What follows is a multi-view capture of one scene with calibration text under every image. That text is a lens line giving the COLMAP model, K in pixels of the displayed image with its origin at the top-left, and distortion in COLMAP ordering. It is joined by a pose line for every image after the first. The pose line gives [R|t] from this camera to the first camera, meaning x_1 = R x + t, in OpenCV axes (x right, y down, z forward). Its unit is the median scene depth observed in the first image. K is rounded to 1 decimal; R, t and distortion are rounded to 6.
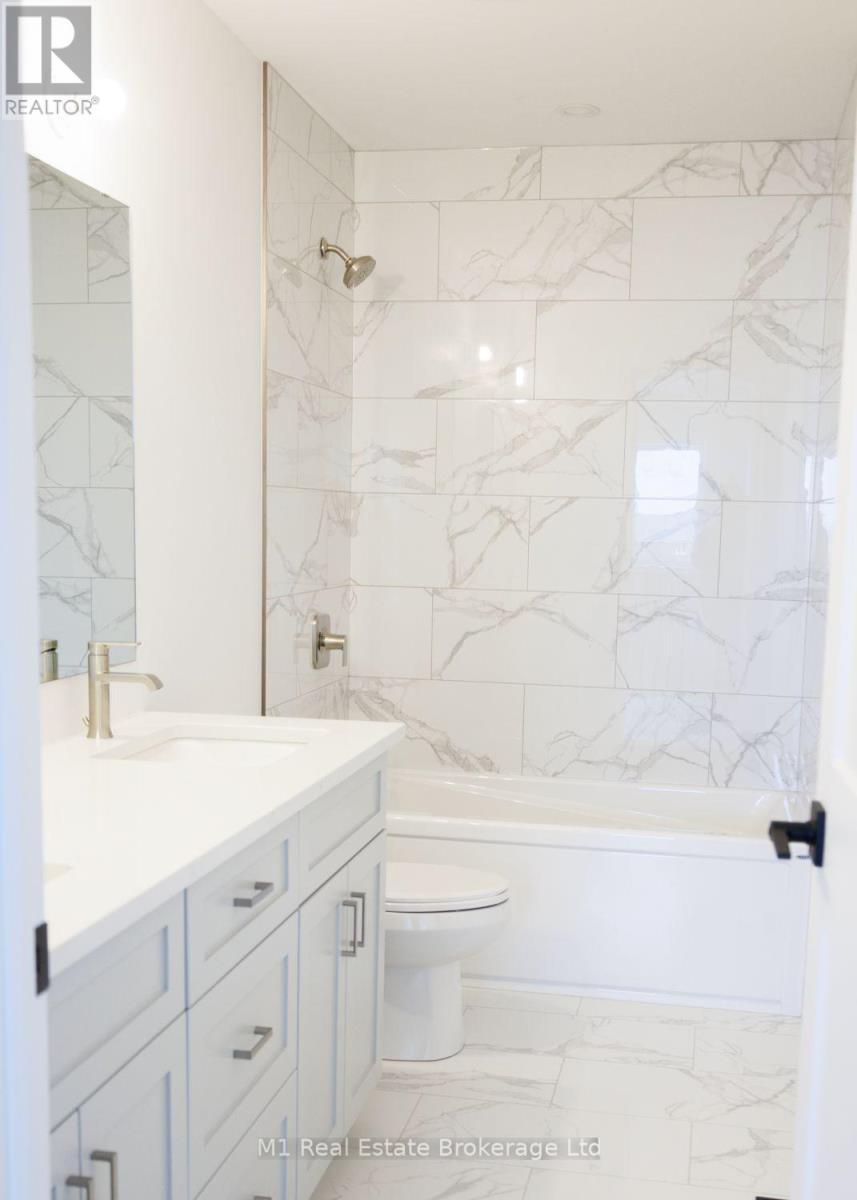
lens RADIAL K [[1463.9, 0, 453.1], [0, 1463.9, 732.1], [0, 0, 1]] dist [0.013709, 0.010924]
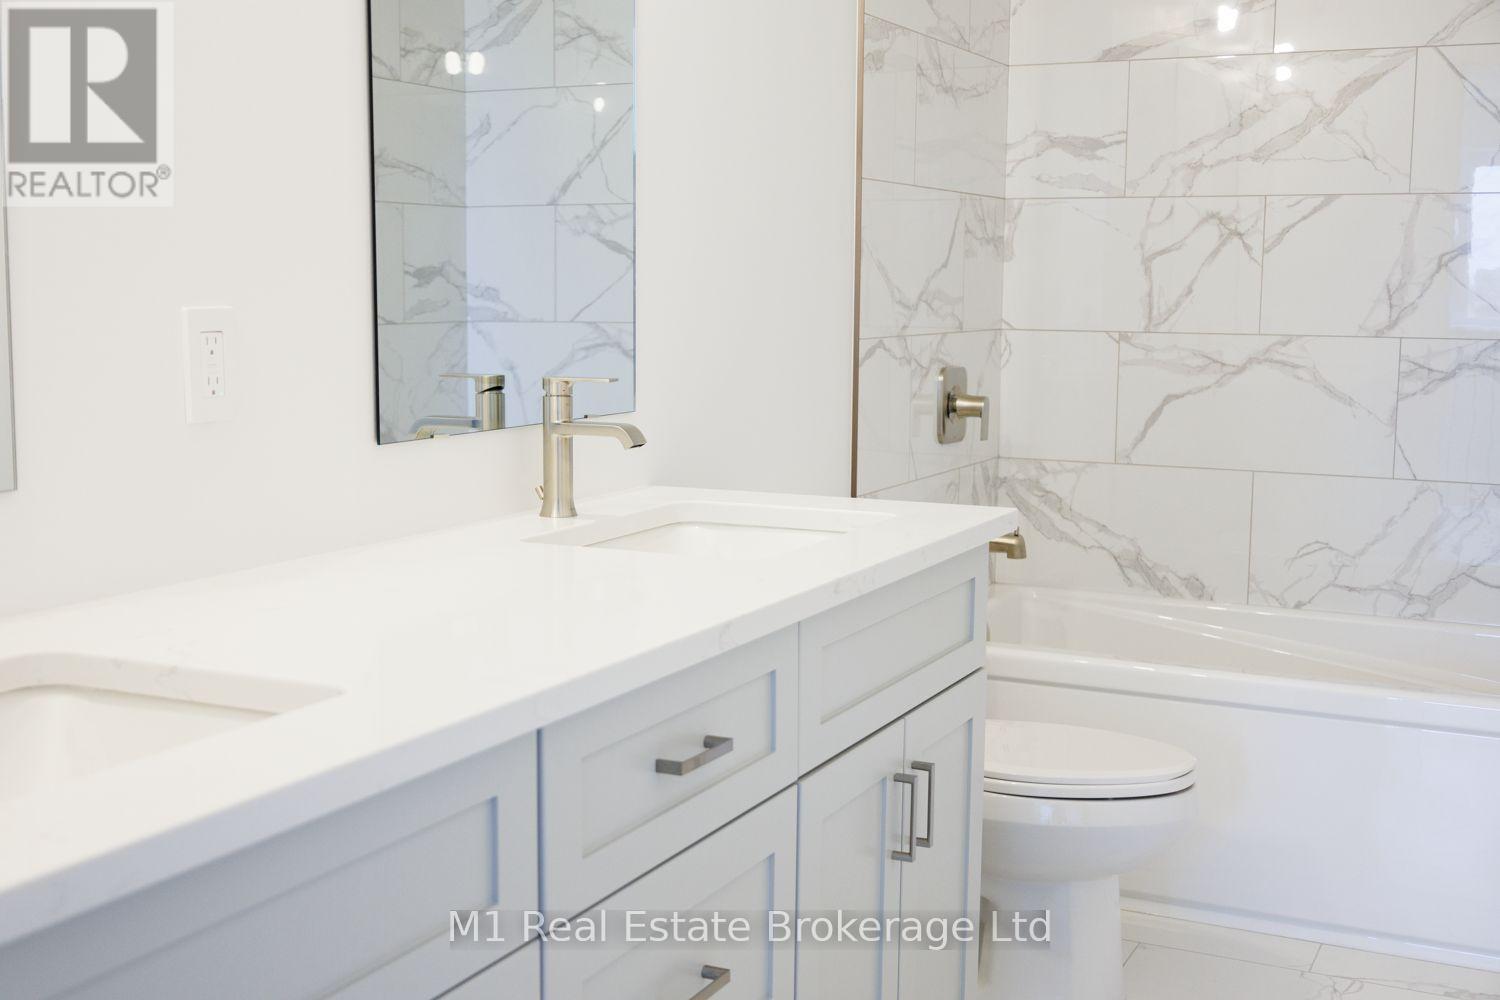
lens RADIAL K [[1806.6, 0, 750.0], [0, 1806.6, 500.0], [0, 0, 1]] dist [0.016720, 0.050714]
pose [[0.965220, 0.018754, -0.260766, 0.044558], [-0.027275, 0.999204, -0.029099, 0.012108], [0.260013, 0.035200, 0.964963, 0.130980]]
